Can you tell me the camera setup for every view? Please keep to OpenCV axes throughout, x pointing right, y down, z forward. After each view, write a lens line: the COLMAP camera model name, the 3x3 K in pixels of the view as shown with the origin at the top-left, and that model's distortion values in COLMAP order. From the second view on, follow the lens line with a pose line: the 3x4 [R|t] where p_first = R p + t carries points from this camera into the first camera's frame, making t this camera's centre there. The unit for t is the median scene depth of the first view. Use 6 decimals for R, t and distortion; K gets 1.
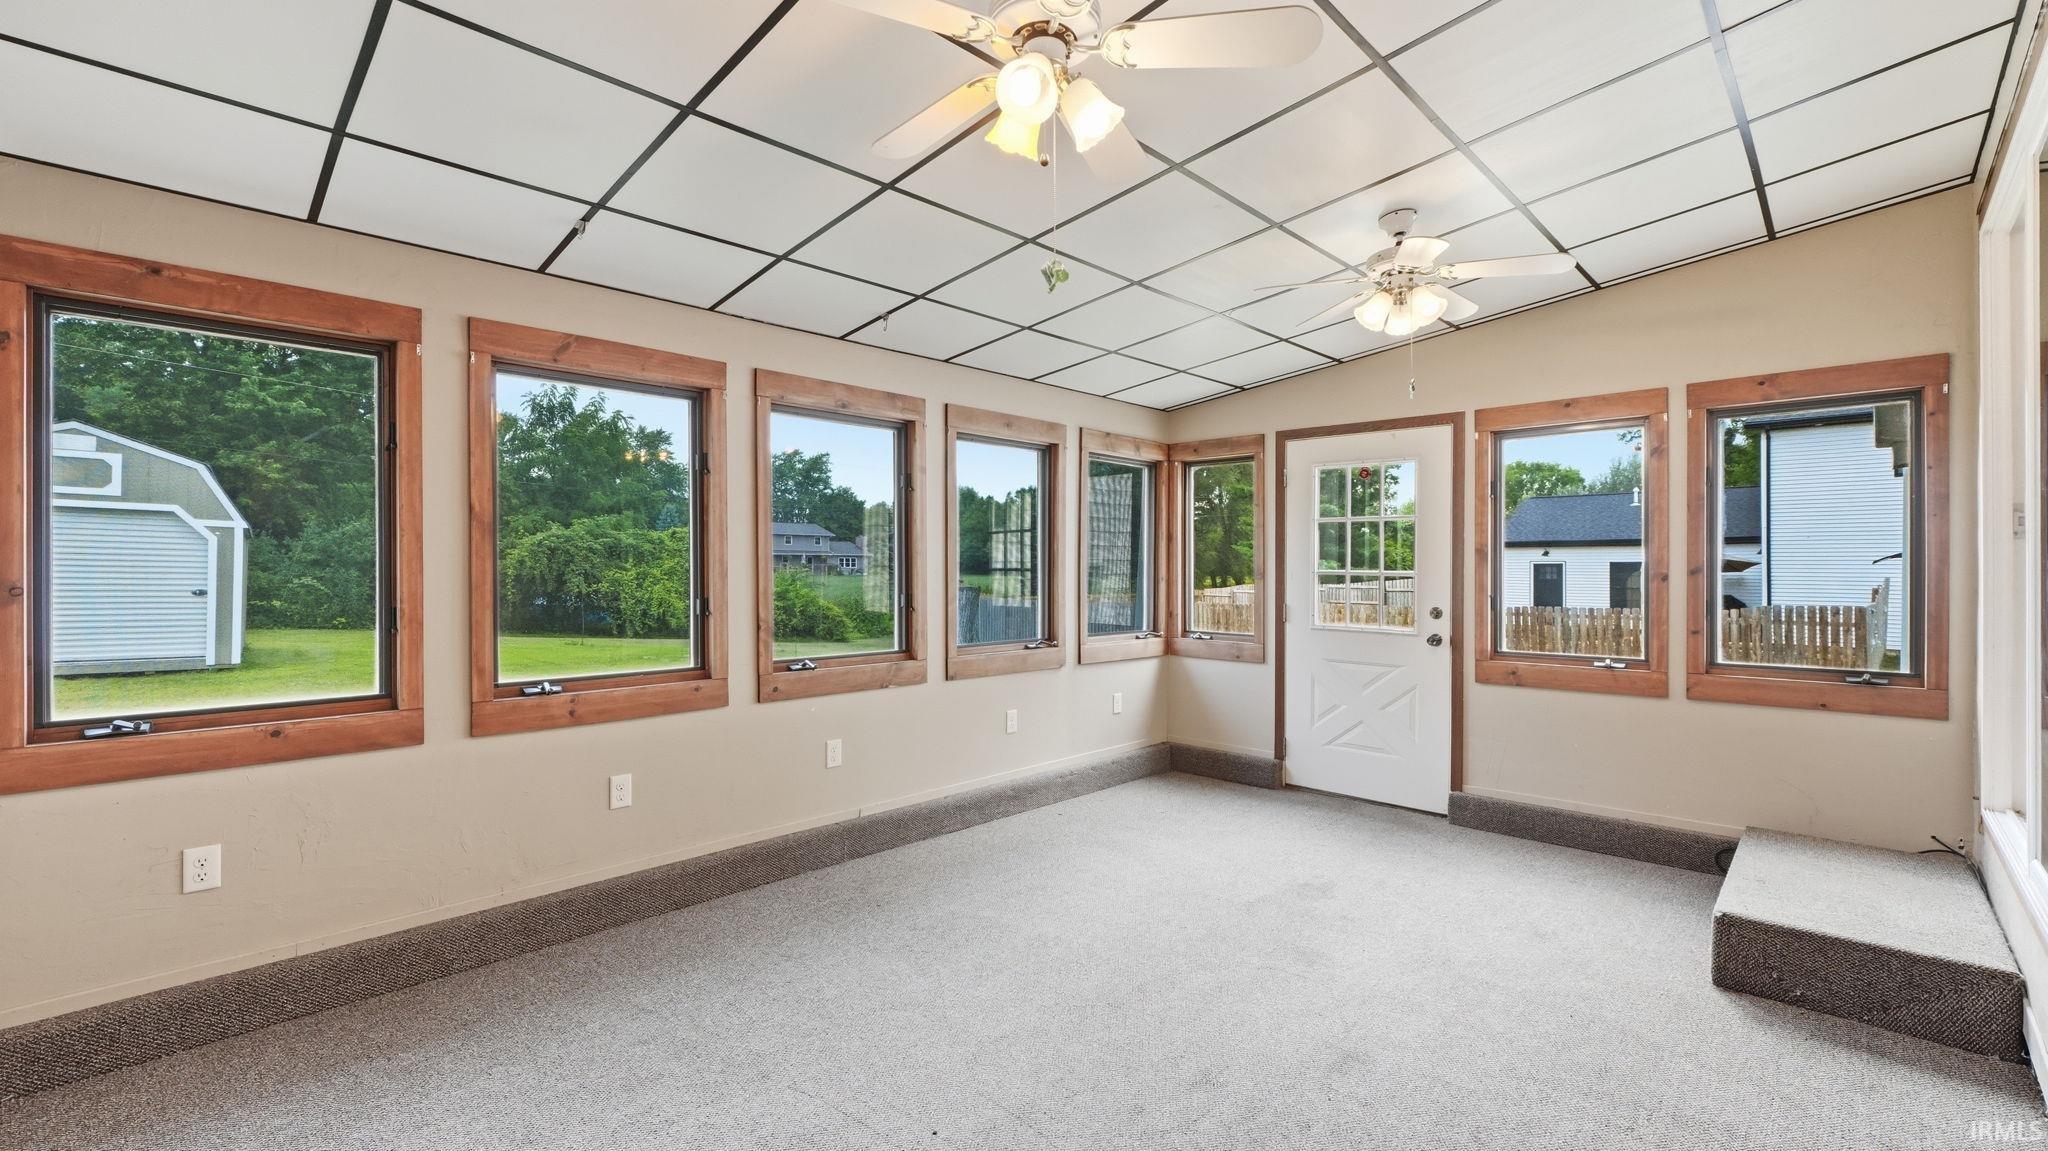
lens RADIAL K [[854.8, 0, 1020.6], [0, 854.8, 569.2], [0, 0, 1]] dist [-0.002747, -0.000347]
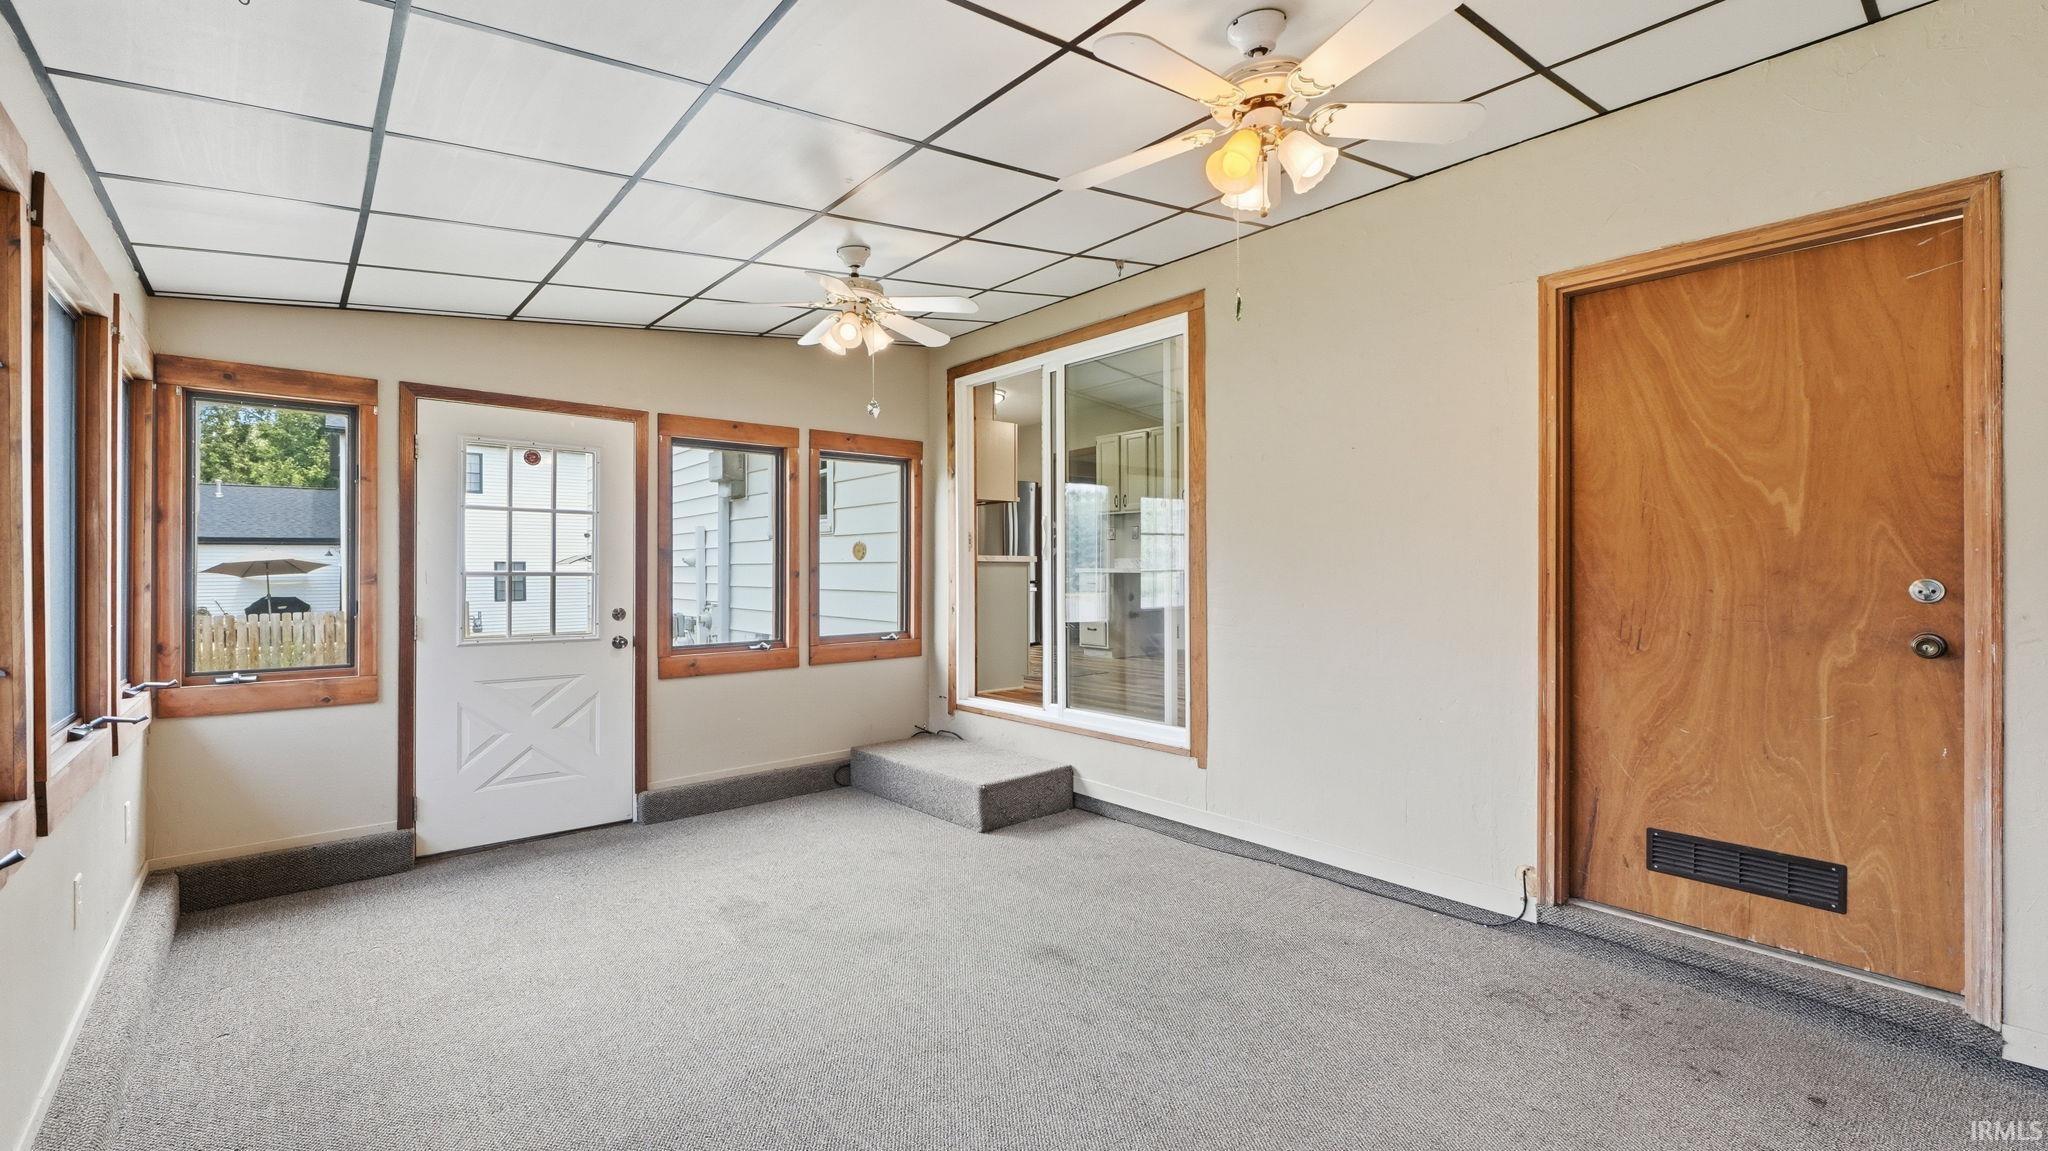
lens RADIAL K [[854.8, 0, 1020.6], [0, 854.8, 569.2], [0, 0, 1]] dist [-0.002747, -0.000347]
pose [[0.084806, -0.001151, 0.996397, -0.436141], [0.004331, 0.999990, 0.000786, 0.001640], [-0.996388, 0.004249, 0.084810, 0.466548]]
